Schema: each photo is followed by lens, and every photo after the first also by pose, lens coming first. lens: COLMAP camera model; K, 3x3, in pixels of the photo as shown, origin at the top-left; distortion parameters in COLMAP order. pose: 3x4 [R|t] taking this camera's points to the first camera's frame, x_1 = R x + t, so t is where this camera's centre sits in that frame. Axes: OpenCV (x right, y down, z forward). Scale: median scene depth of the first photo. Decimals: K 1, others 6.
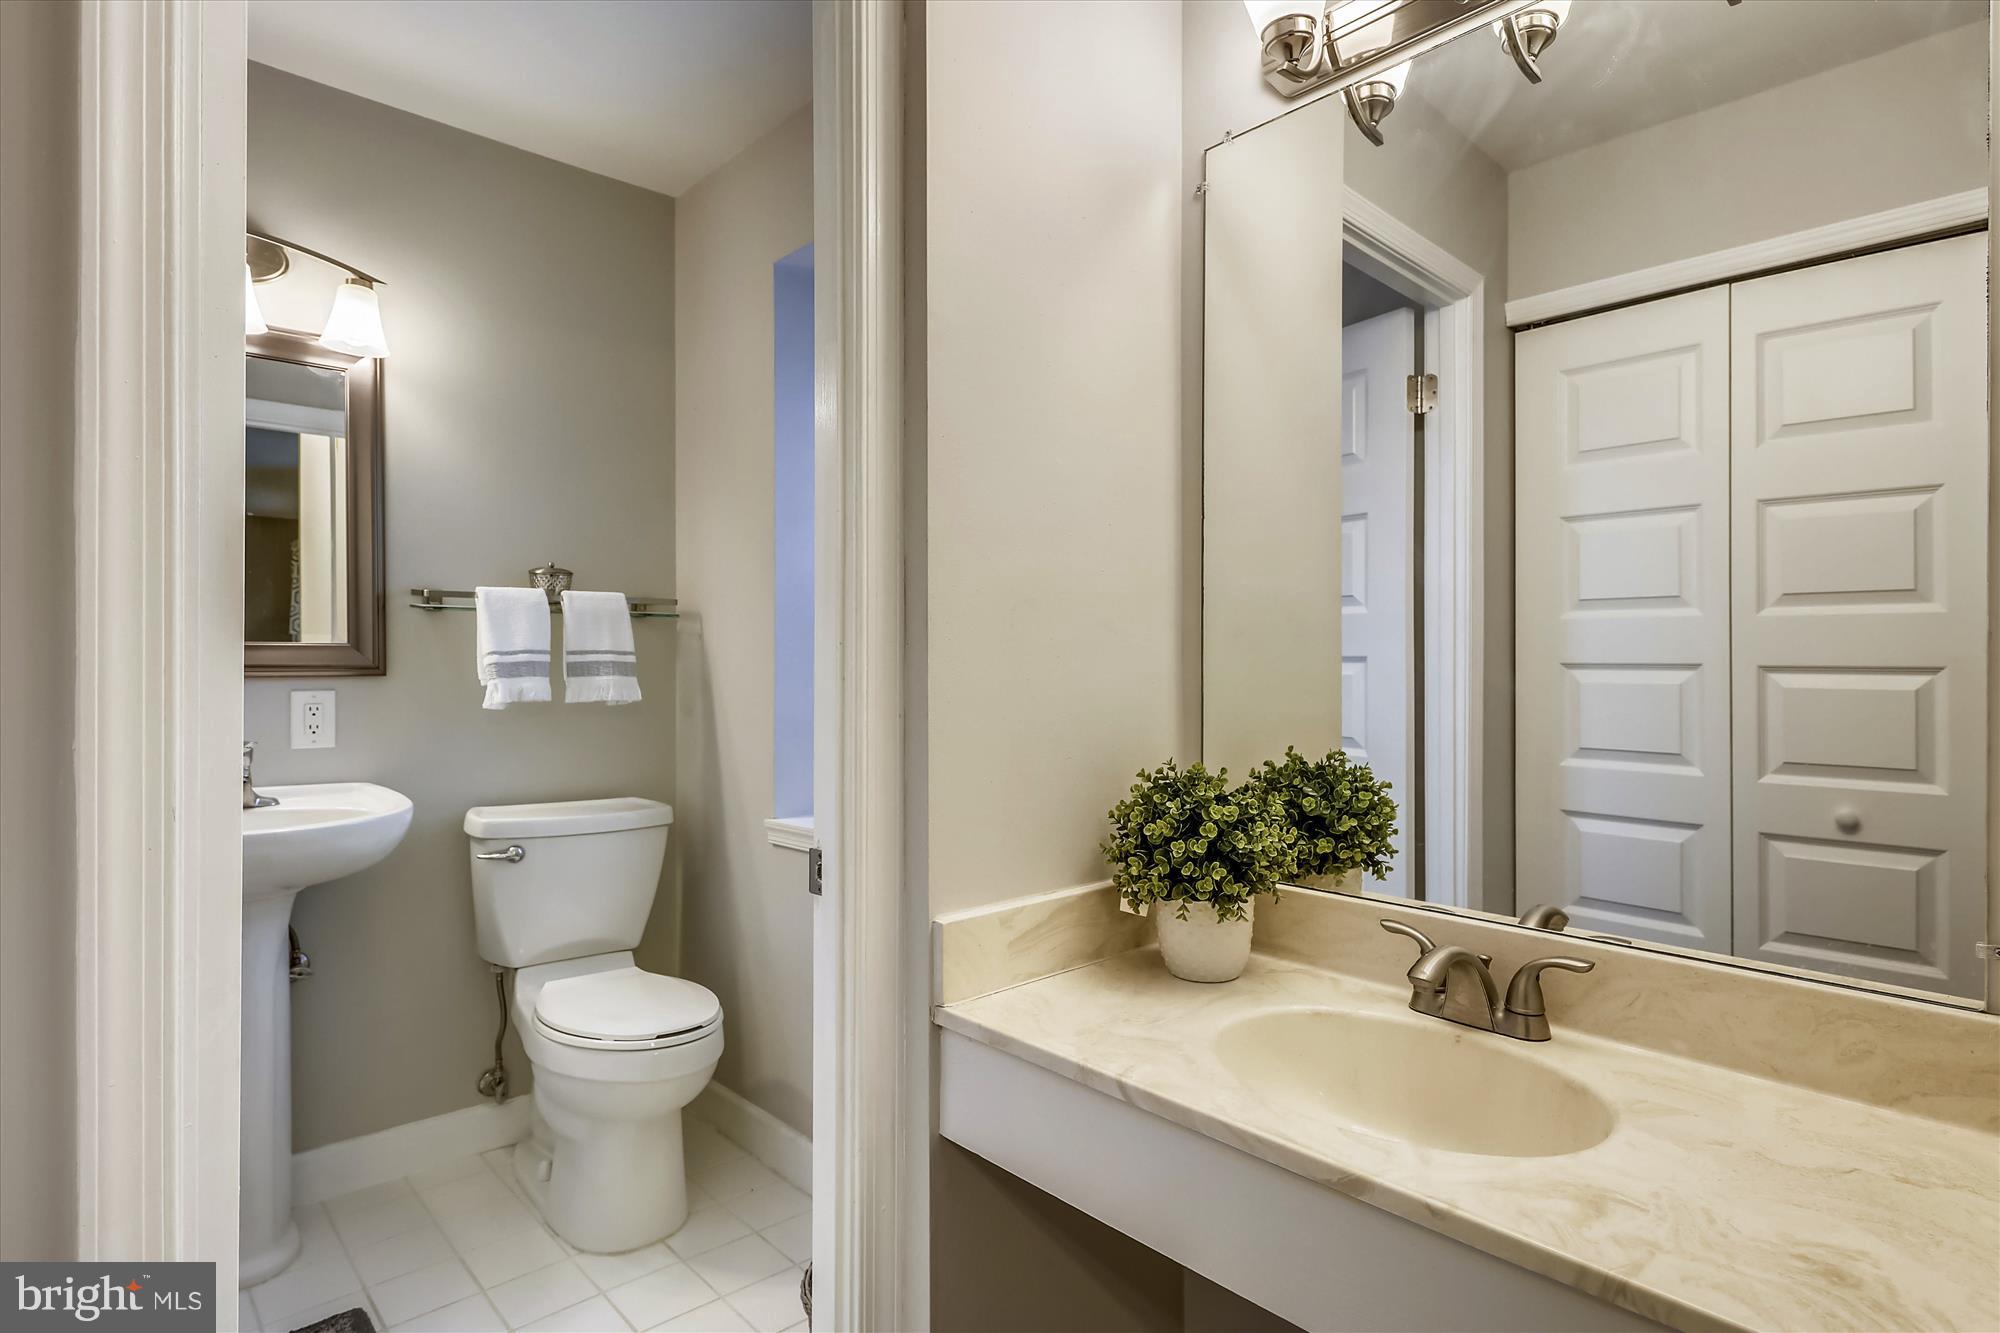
lens RADIAL K [[1002.7, 0, 965.7], [0, 1002.7, 667.5], [0, 0, 1]] dist [0.023391, 0.000312]
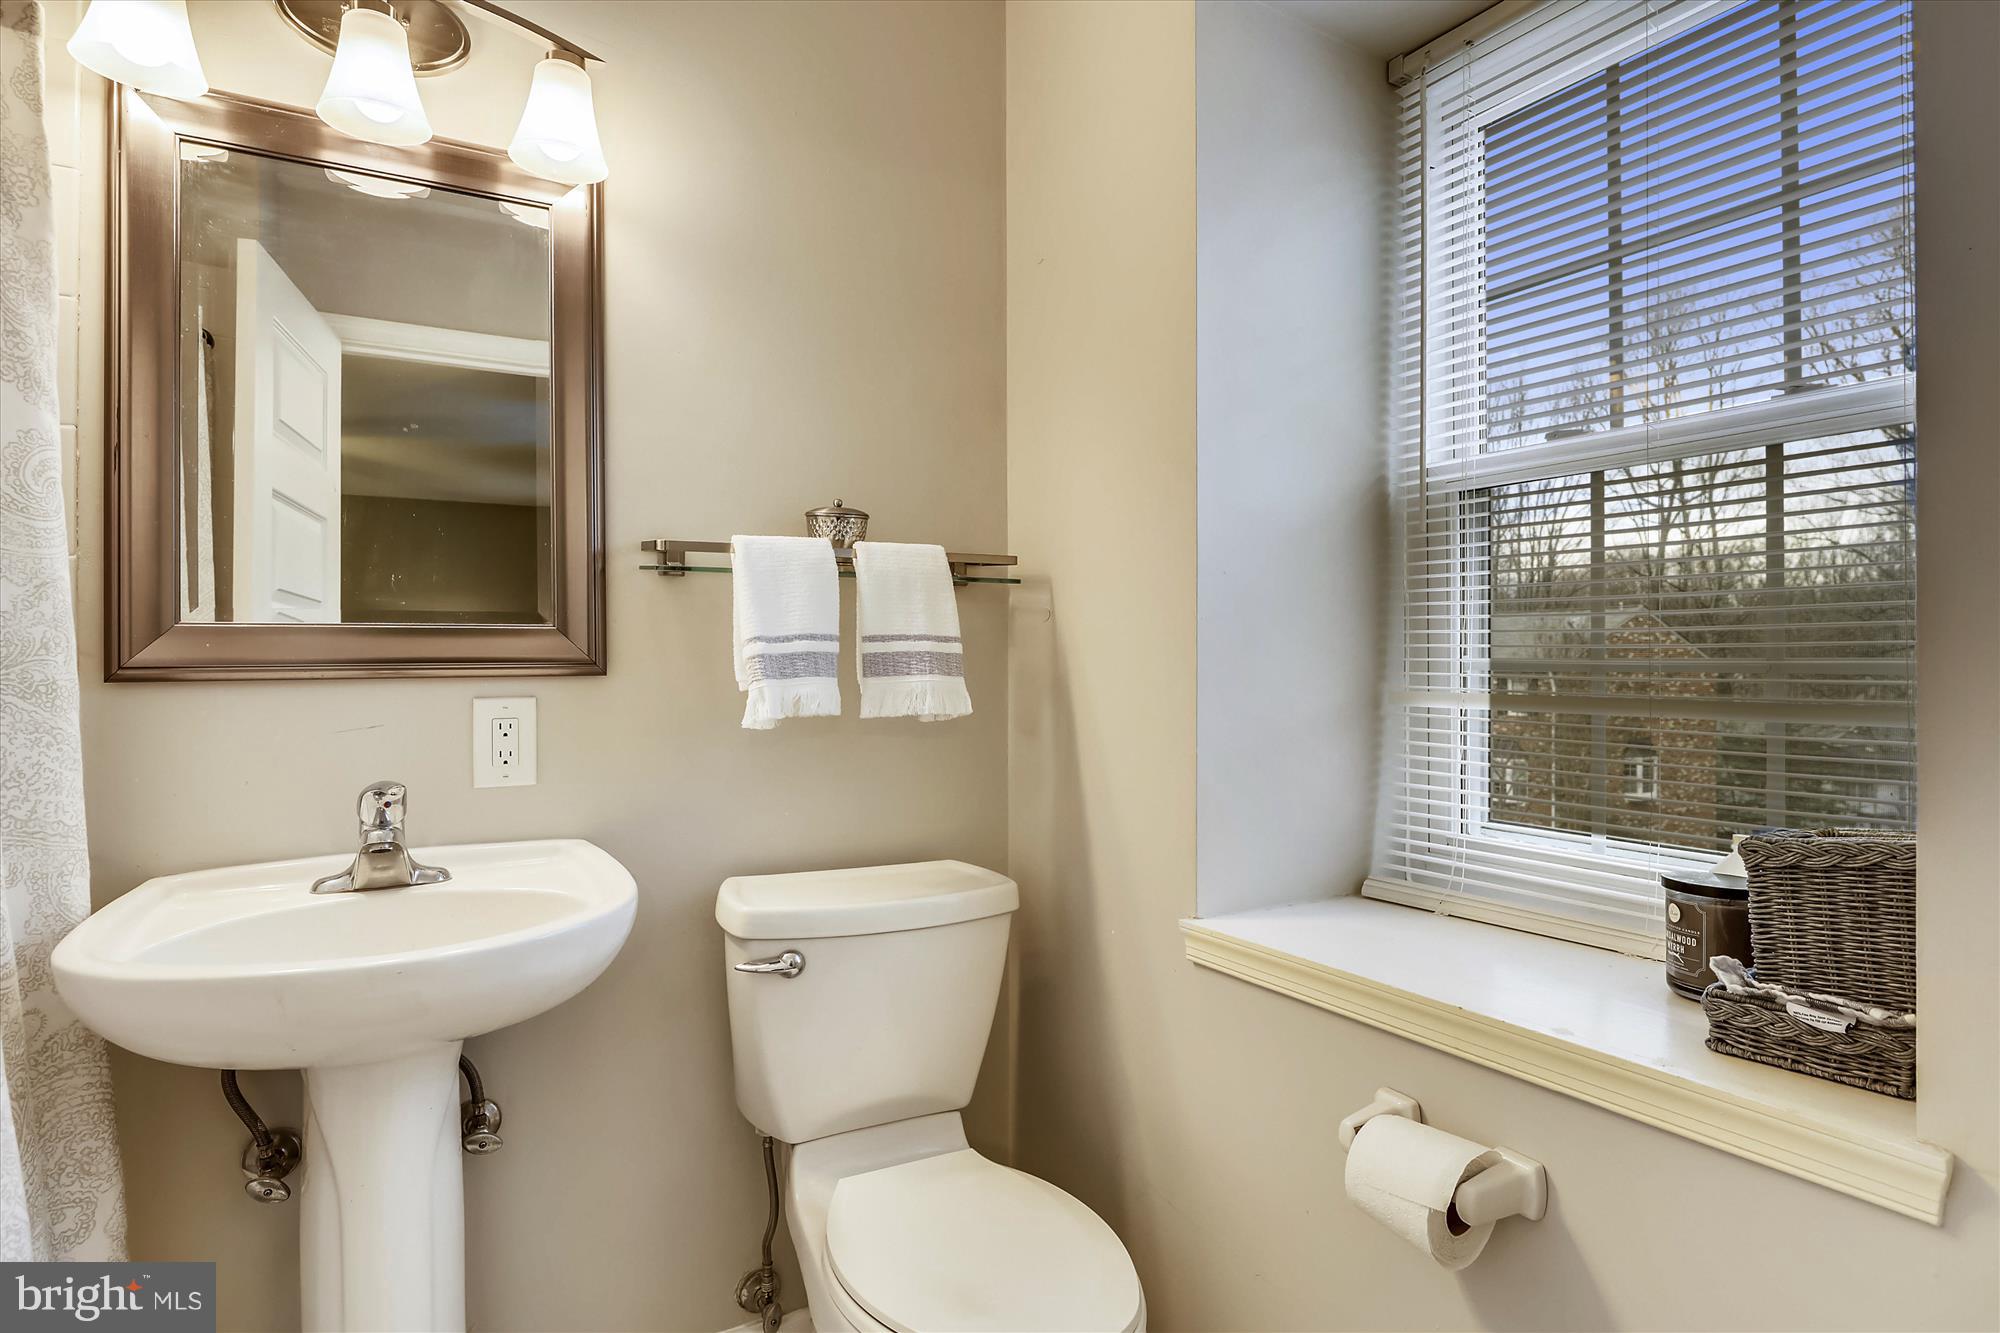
lens RADIAL K [[1028.4, 0, 951.4], [0, 1028.4, 672.7], [0, 0, 1]] dist [0.020623, -0.011855]
pose [[0.970542, 0.003094, -0.240913, -0.186335], [0.000281, 0.999902, 0.013976, -0.002329], [0.240932, -0.013632, 0.970446, 0.385079]]
